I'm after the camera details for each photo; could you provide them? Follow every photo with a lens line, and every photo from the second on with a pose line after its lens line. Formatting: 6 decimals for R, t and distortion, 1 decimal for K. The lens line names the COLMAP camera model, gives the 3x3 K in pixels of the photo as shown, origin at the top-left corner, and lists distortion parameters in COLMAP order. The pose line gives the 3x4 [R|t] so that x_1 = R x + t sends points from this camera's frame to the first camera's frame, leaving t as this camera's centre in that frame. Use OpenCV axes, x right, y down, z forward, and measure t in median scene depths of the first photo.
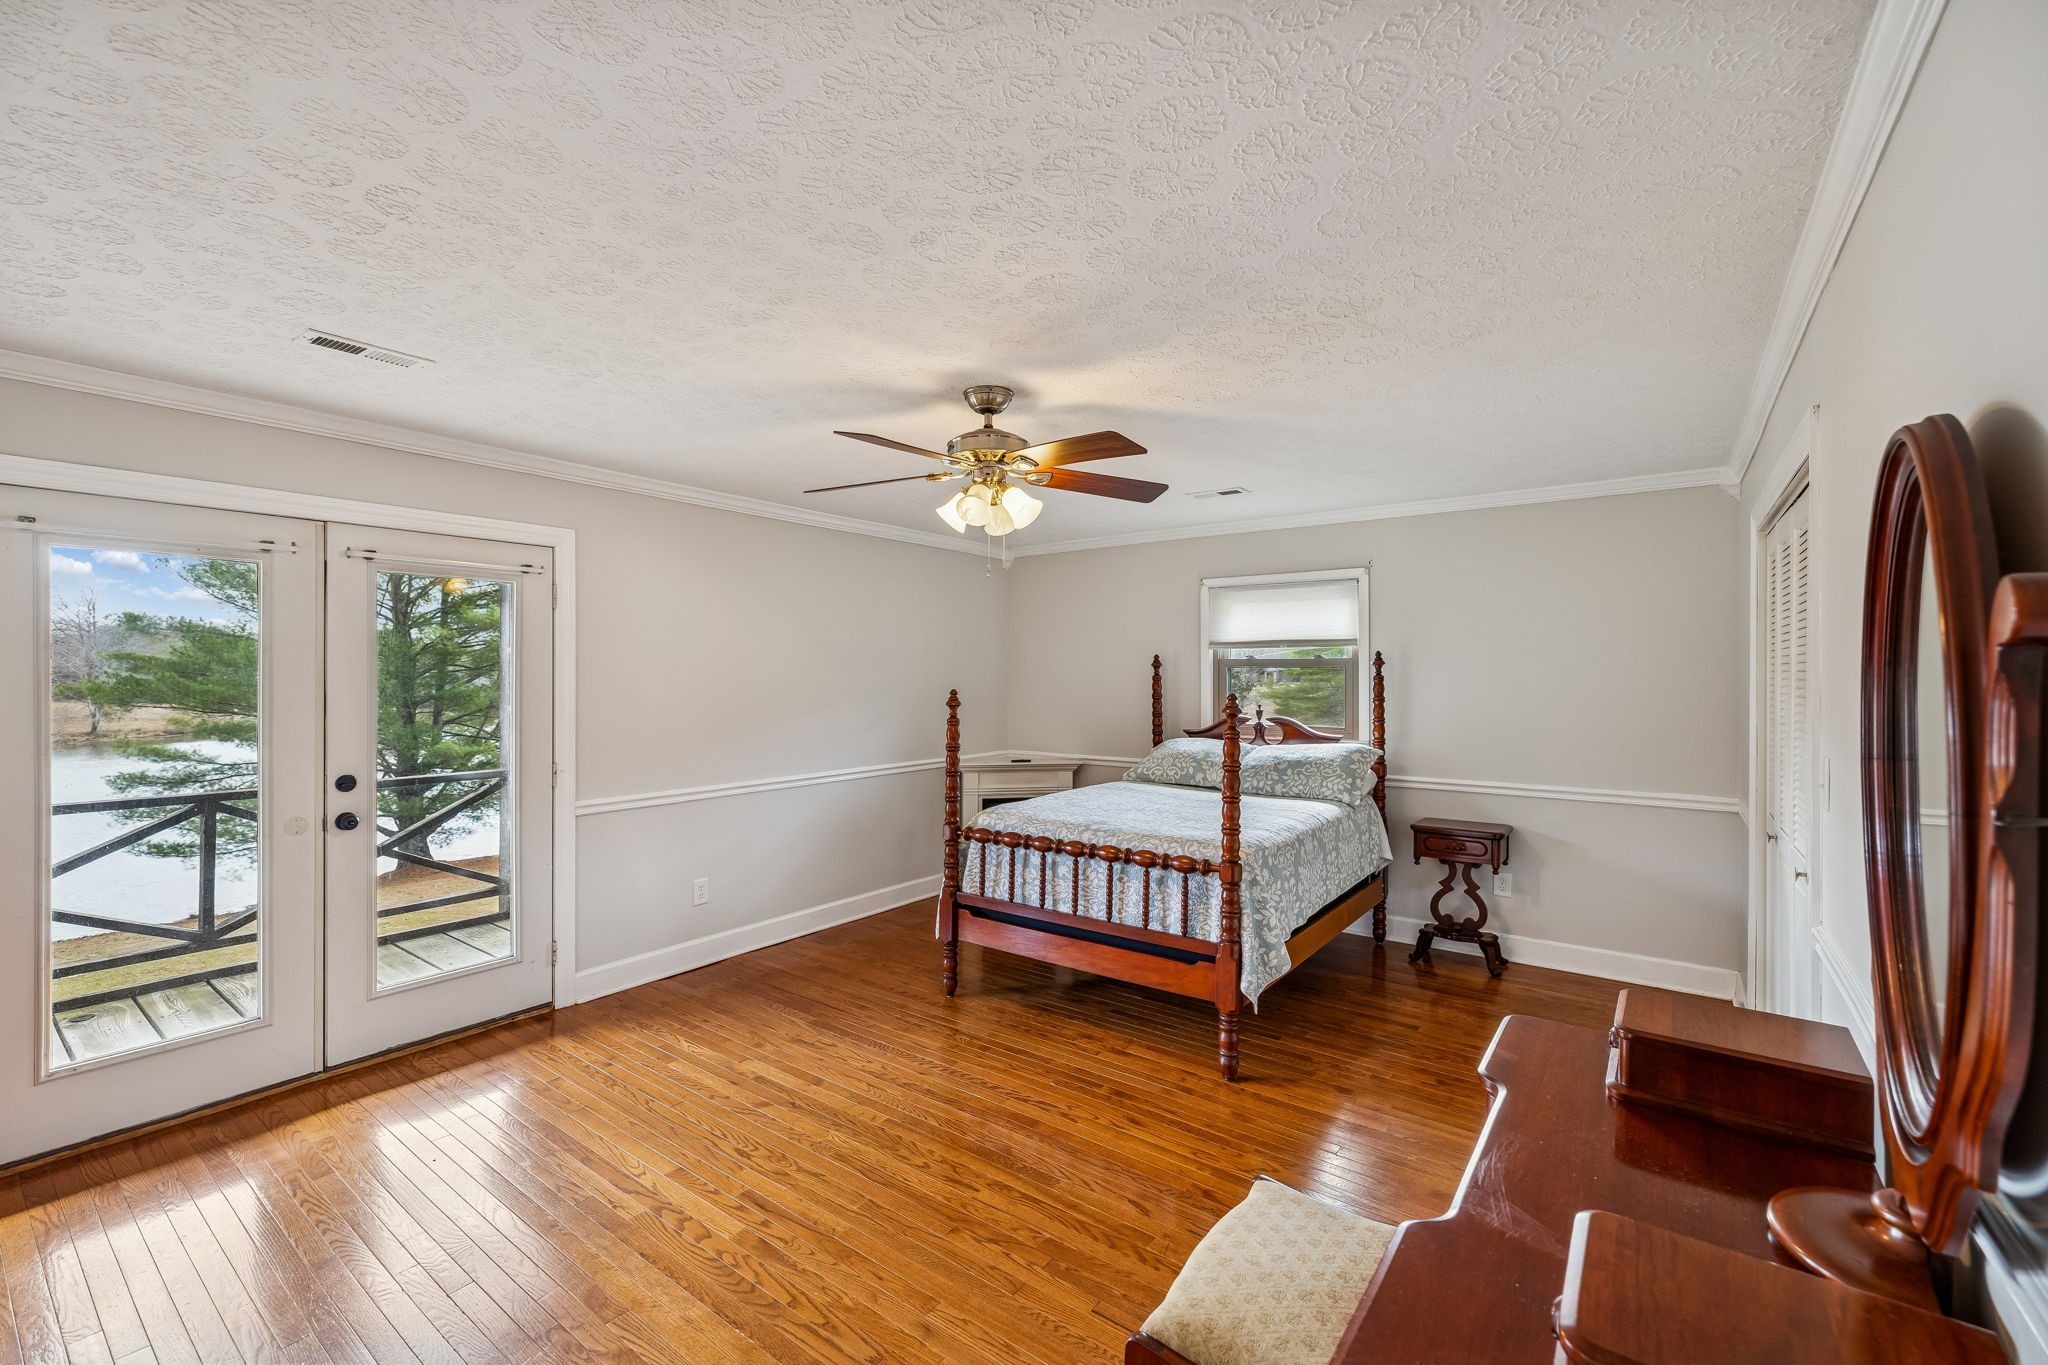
lens RADIAL K [[856.2, 0, 1021.1], [0, 856.2, 674.4], [0, 0, 1]] dist [0.000213, 0.000267]
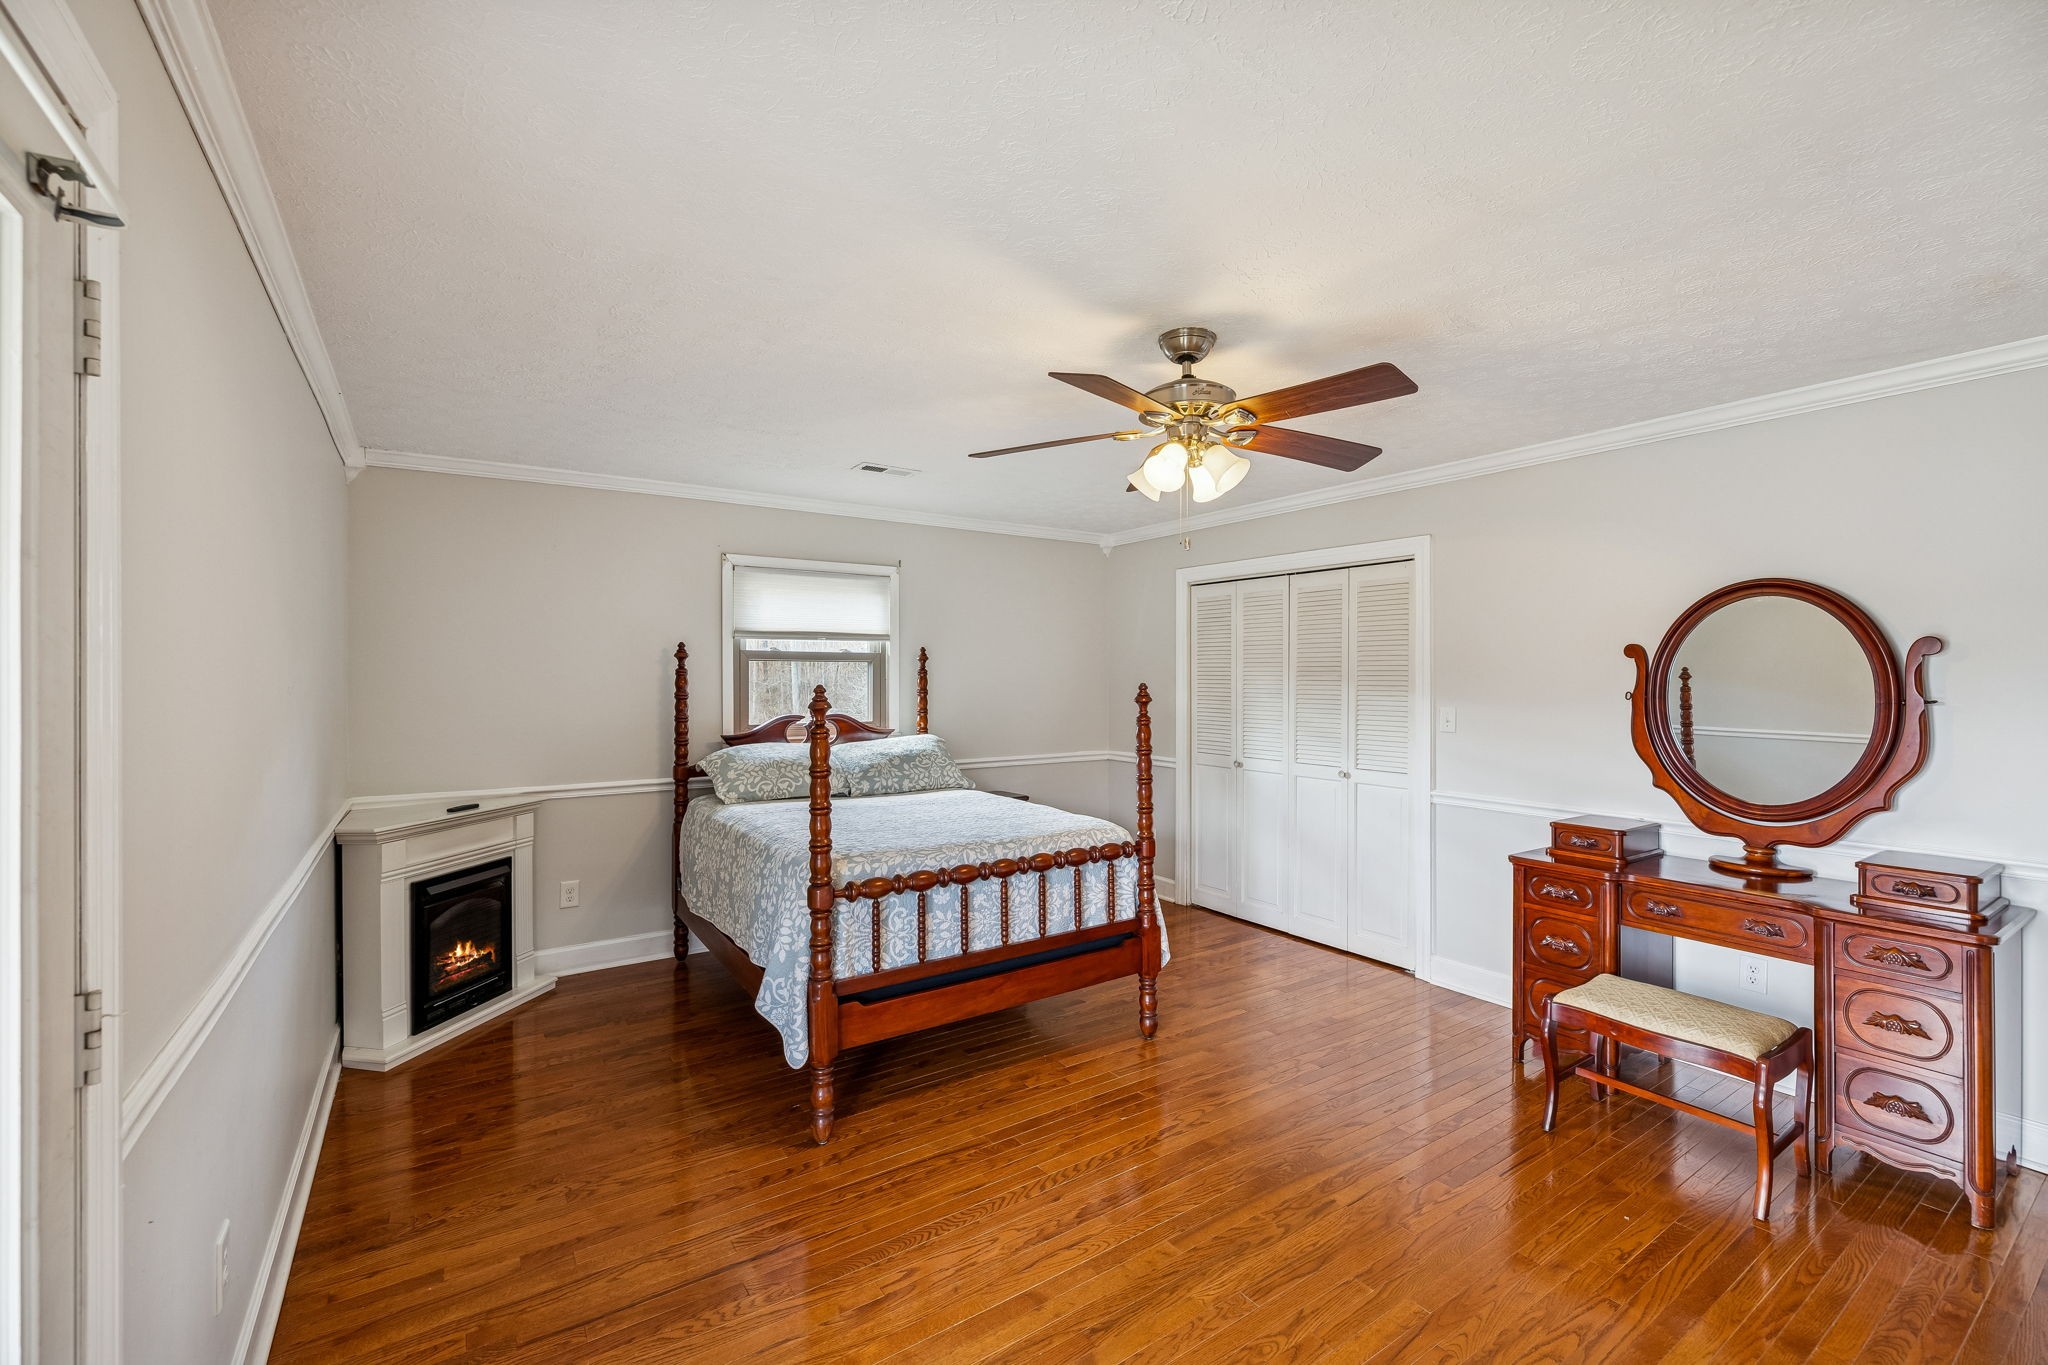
lens RADIAL K [[856.2, 0, 1019.2], [0, 856.2, 681.1], [0, 0, 1]] dist [0.000213, 0.000267]
pose [[0.331784, -0.008216, 0.943320, -0.774773], [-0.000702, 0.999960, 0.008956, 0.008539], [-0.943355, -0.003634, 0.331765, 0.737441]]
